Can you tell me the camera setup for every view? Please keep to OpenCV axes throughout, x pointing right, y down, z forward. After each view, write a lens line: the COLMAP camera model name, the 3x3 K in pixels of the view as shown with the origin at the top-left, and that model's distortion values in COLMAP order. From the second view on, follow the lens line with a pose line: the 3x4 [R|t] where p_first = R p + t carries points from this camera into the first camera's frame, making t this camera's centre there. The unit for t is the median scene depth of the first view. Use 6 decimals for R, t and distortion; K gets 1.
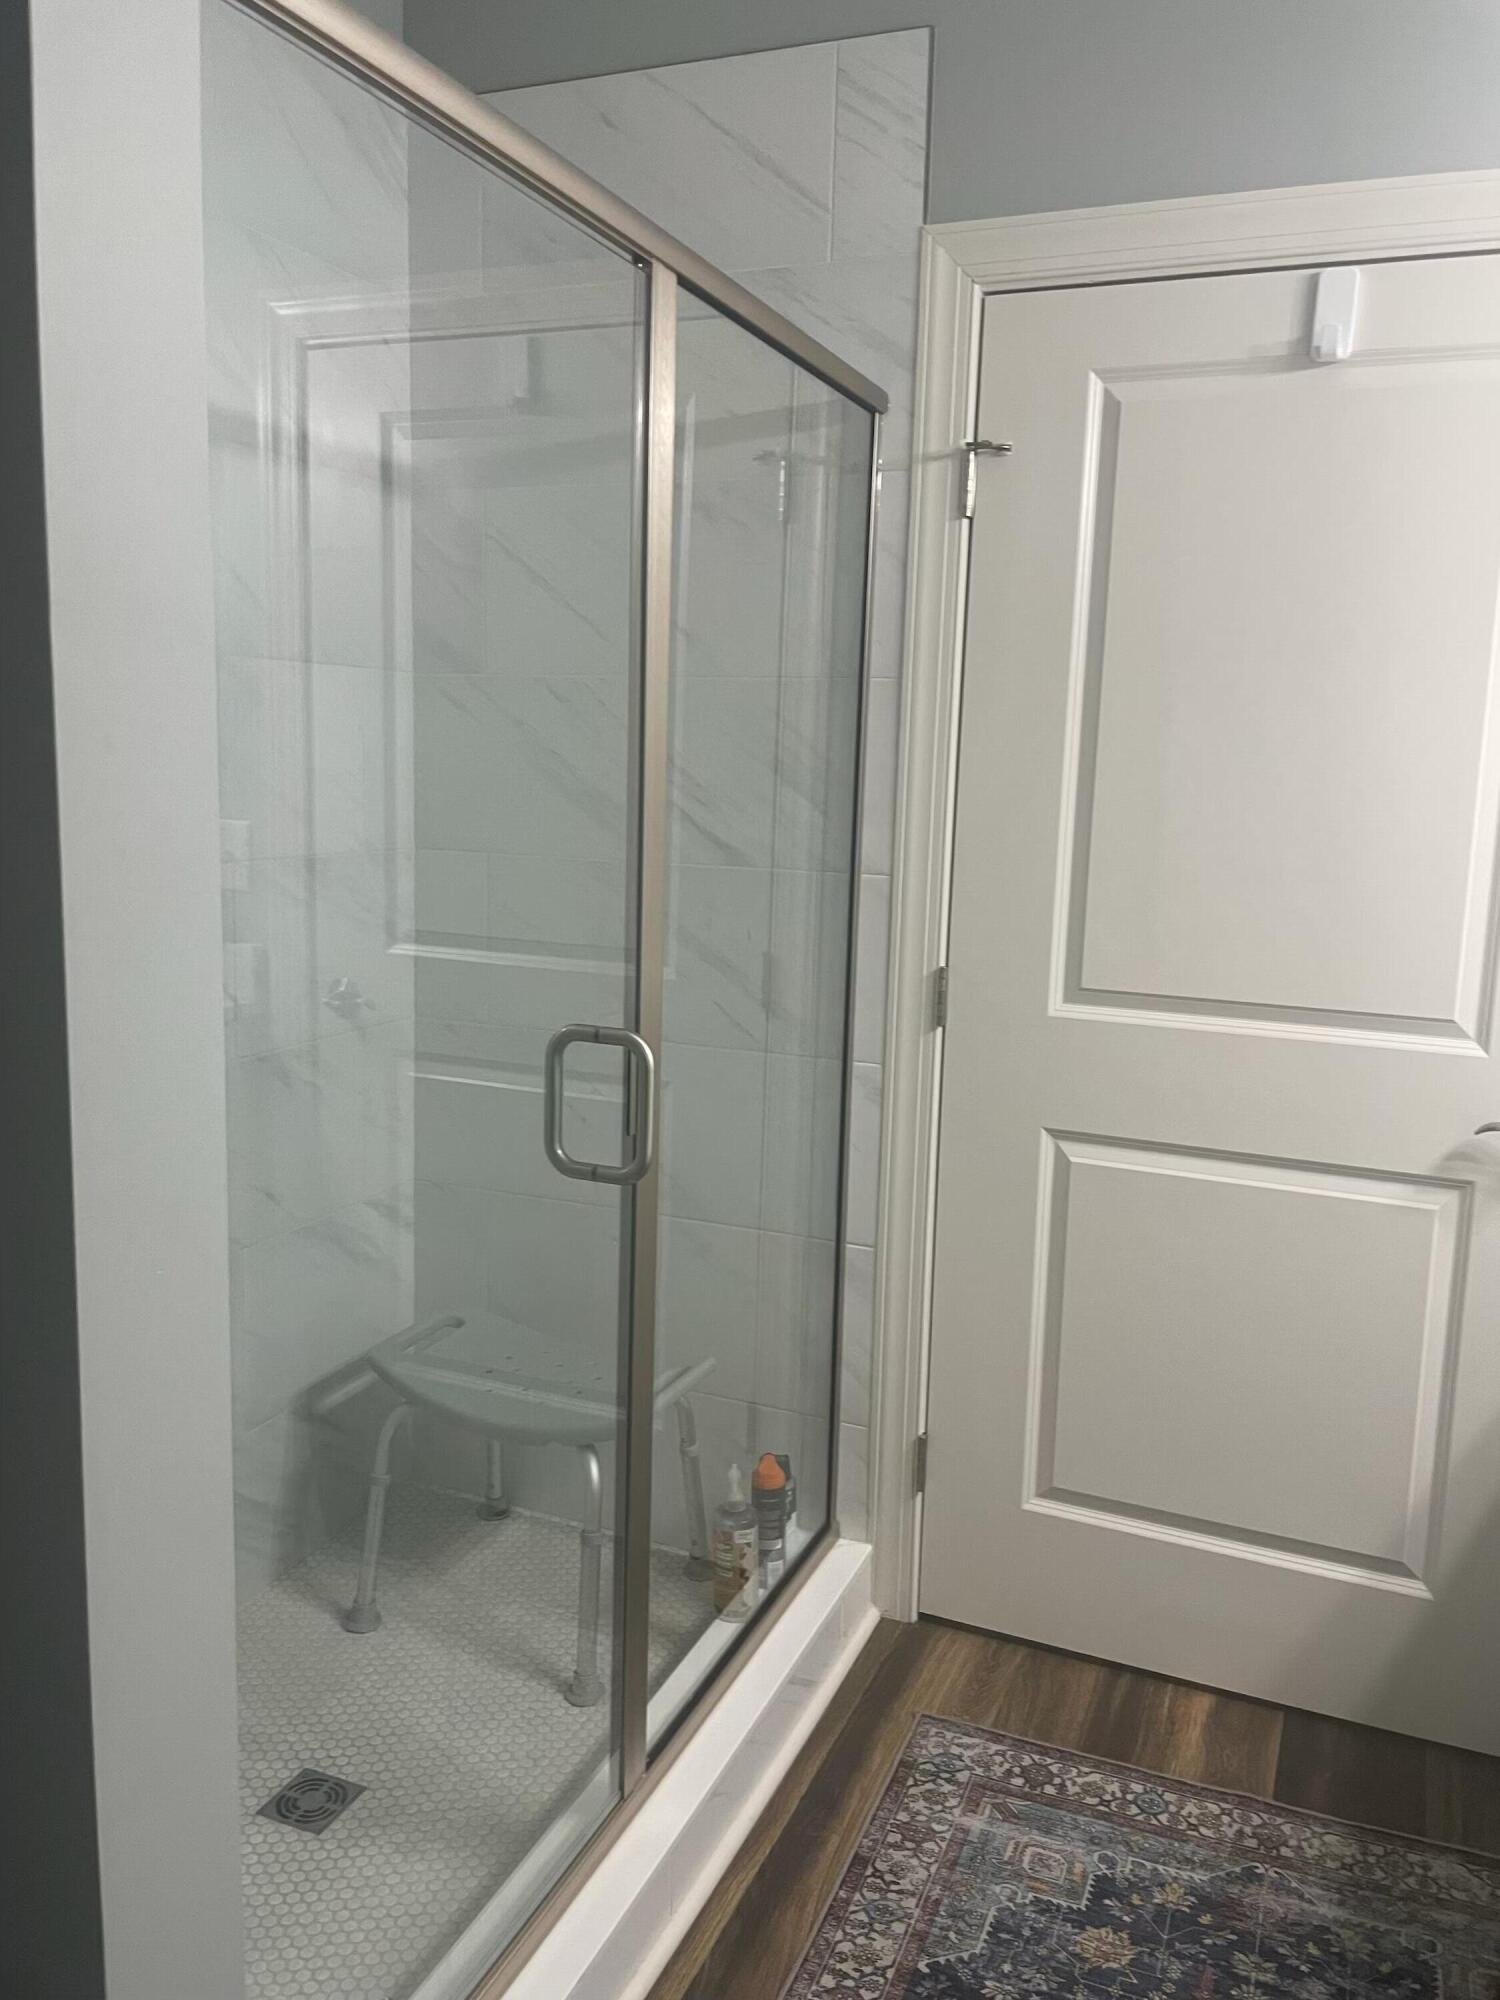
lens RADIAL K [[1588.2, 0, 741.0], [0, 1588.2, 982.4], [0, 0, 1]] dist [0.131086, -0.043018]
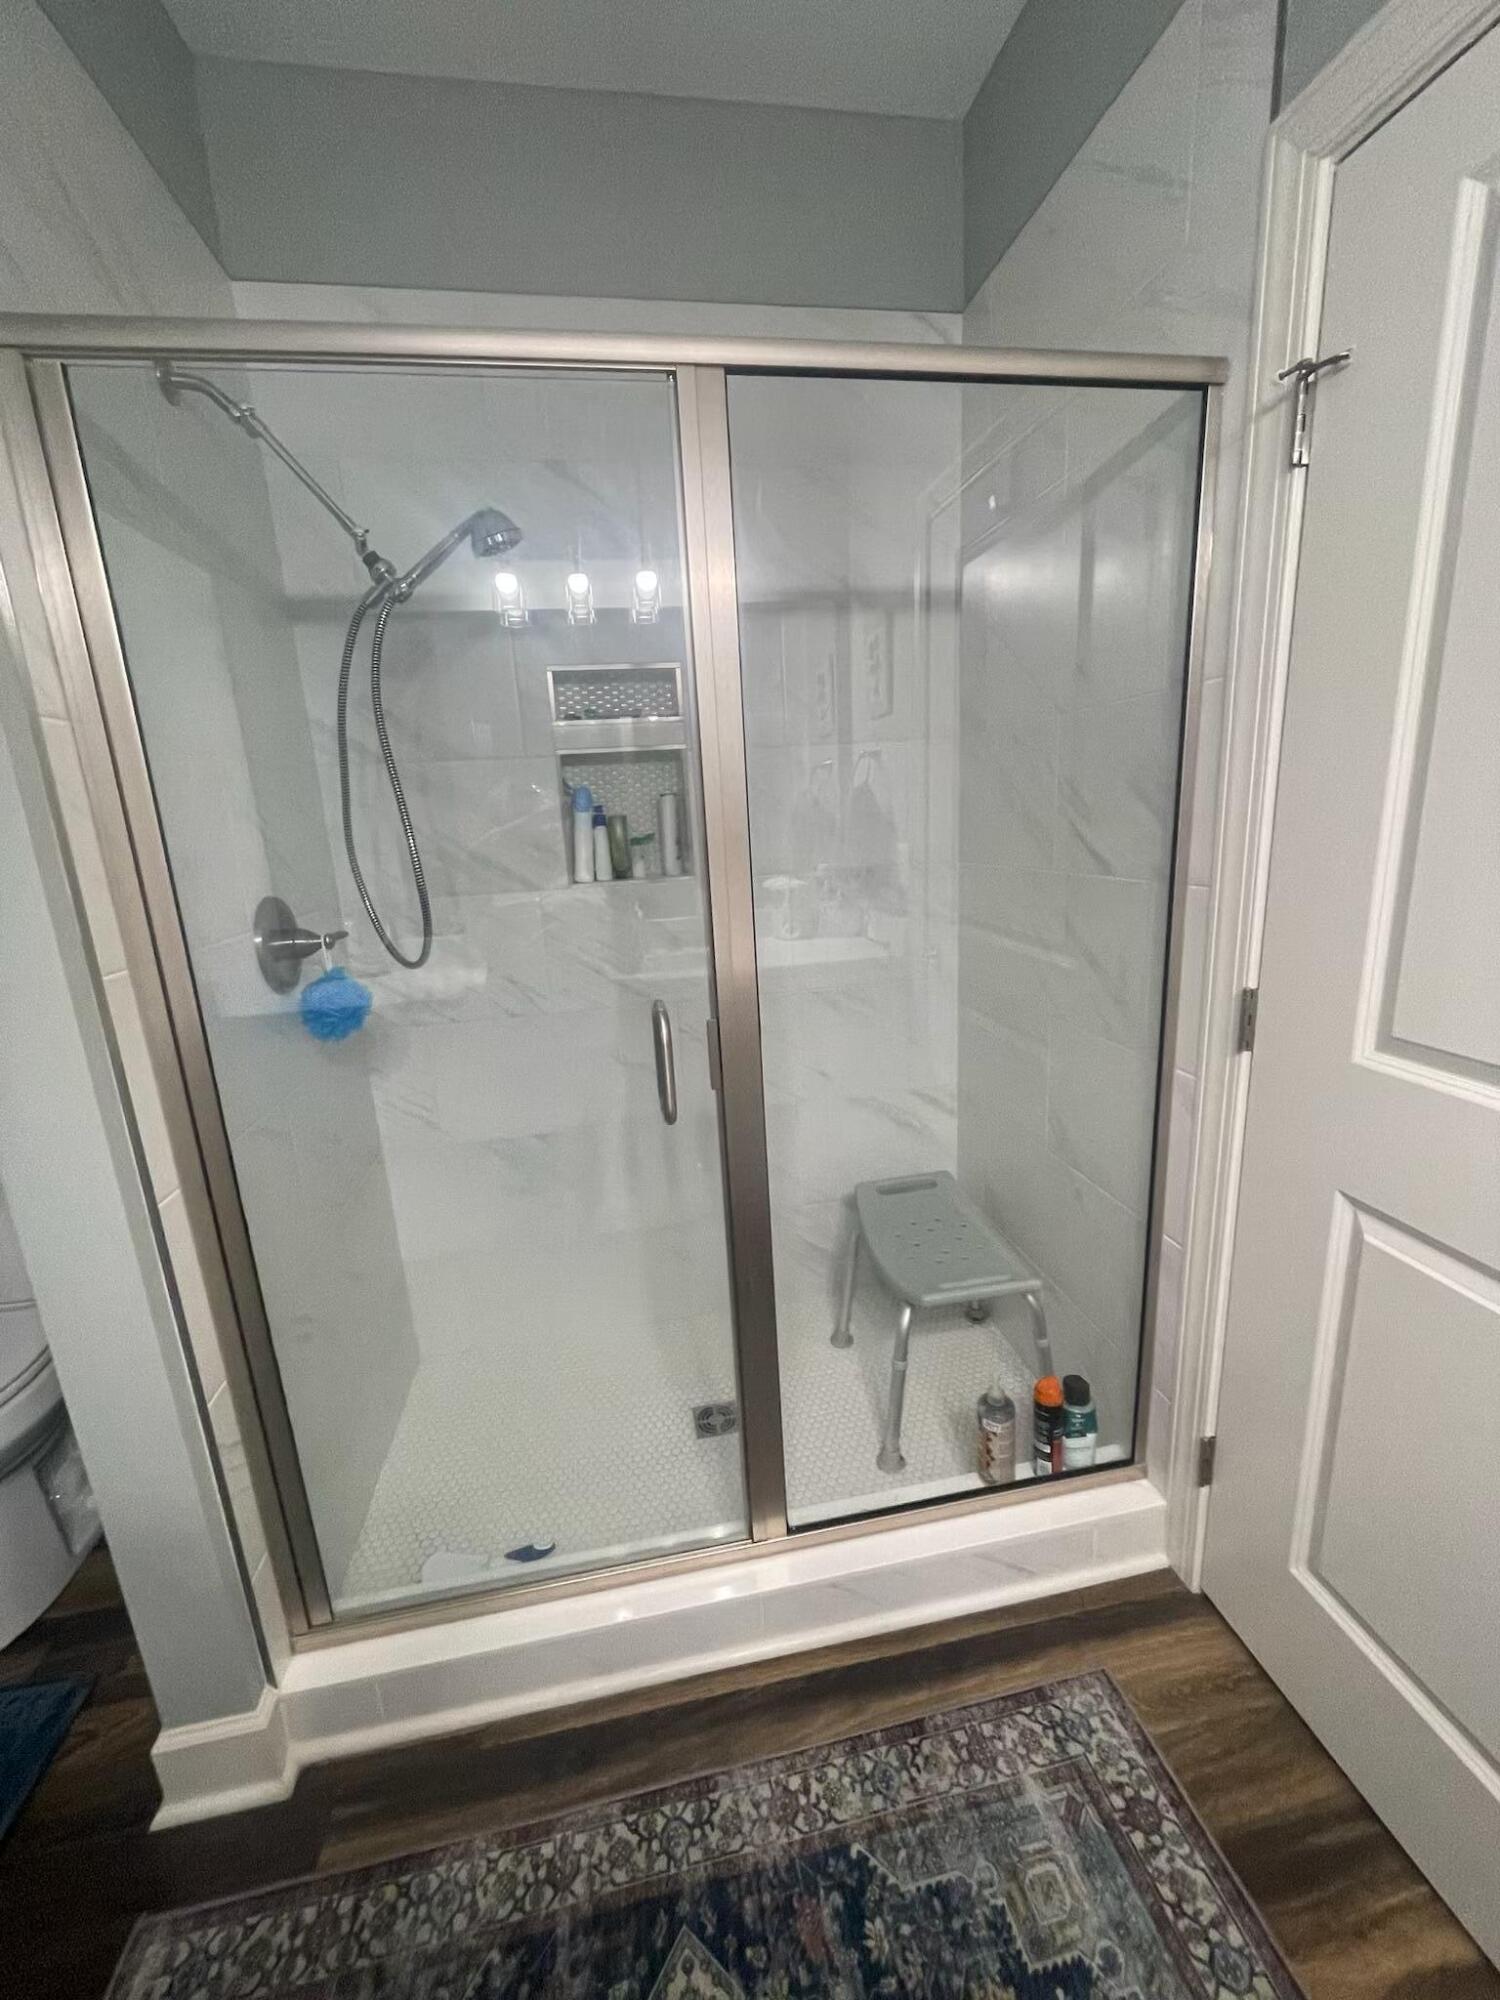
lens RADIAL K [[809.3, 0, 758.9], [0, 809.3, 996.7], [0, 0, 1]] dist [0.003167, 0.003174]
pose [[0.547685, 0.132813, -0.826076, 0.406237], [-0.056472, 0.990937, 0.121878, -0.052032], [0.834777, -0.020100, 0.550222, 0.564200]]
